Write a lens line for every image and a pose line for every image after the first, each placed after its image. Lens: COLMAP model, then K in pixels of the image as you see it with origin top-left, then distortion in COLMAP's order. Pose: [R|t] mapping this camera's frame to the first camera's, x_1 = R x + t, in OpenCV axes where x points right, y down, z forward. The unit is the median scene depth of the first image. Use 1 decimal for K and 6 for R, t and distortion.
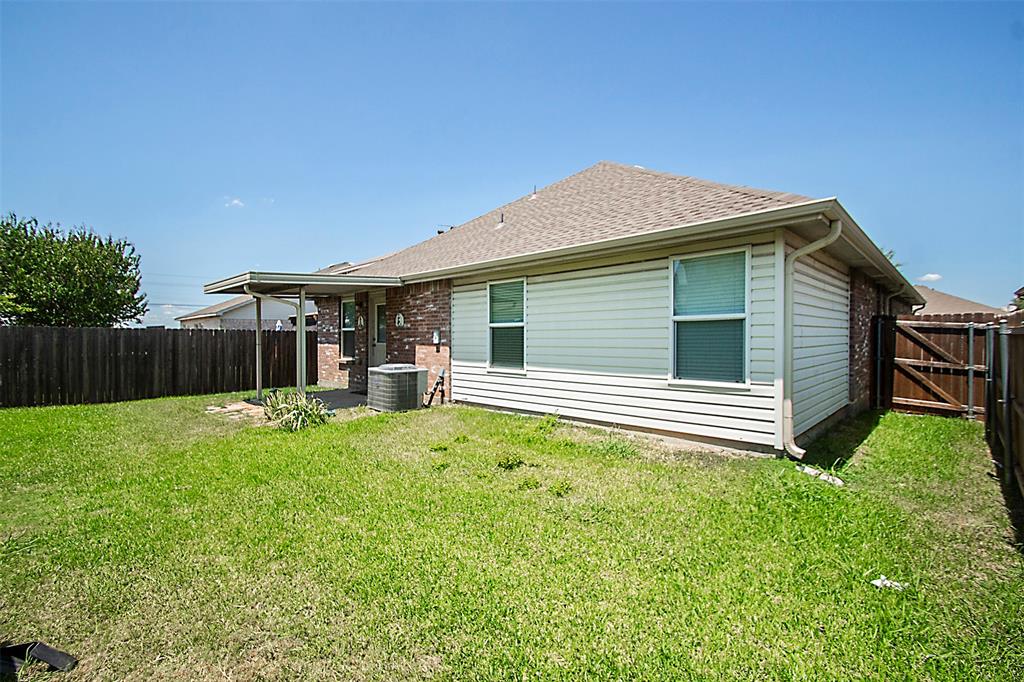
lens RADIAL K [[467.6, 0, 505.7], [0, 467.6, 338.5], [0, 0, 1]] dist [0.003300, -0.003730]
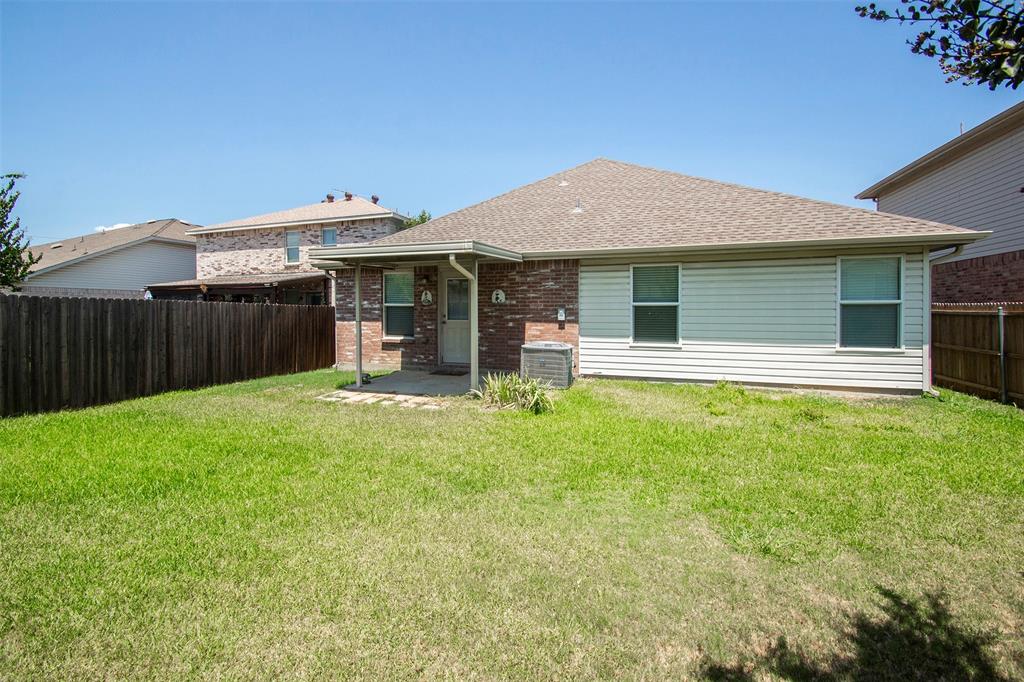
lens RADIAL K [[467.6, 0, 502.4], [0, 467.6, 309.8], [0, 0, 1]] dist [0.003300, -0.003730]
pose [[0.902622, 0.009619, 0.430326, -0.707545], [-0.004874, 0.999915, -0.012128, 0.000174], [-0.430405, 0.008849, 0.902592, 0.130403]]
